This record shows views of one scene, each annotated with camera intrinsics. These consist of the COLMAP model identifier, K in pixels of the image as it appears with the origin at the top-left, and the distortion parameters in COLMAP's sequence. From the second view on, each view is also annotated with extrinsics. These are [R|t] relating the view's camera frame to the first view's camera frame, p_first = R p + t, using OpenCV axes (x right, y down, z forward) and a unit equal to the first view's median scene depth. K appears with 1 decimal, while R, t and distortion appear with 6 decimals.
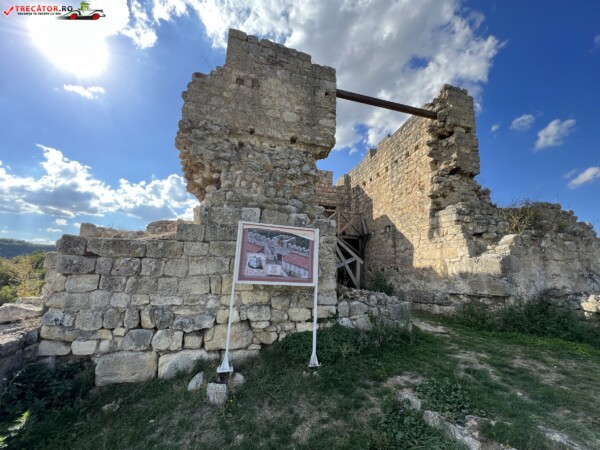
lens RADIAL K [[241.5, 0, 300.3], [0, 241.5, 225.7], [0, 0, 1]] dist [-0.002484, 0.000801]
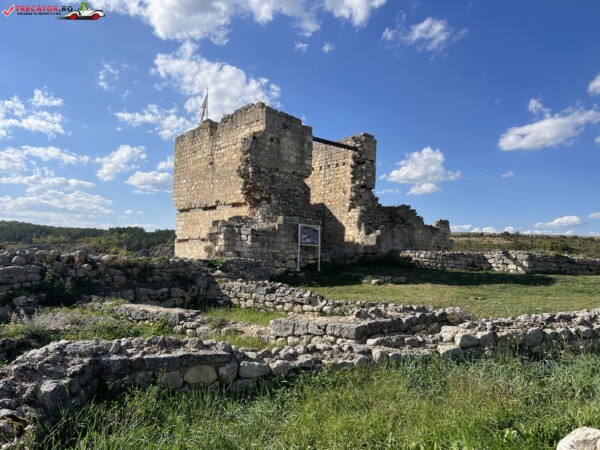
lens RADIAL K [[454.0, 0, 303.5], [0, 454.0, 224.8], [0, 0, 1]] dist [0.038225, -0.042610]
pose [[0.890633, 0.020417, 0.454265, -1.523982], [-0.082667, 0.989614, 0.117600, -0.368502], [-0.447146, -0.142291, 0.883071, -2.167462]]
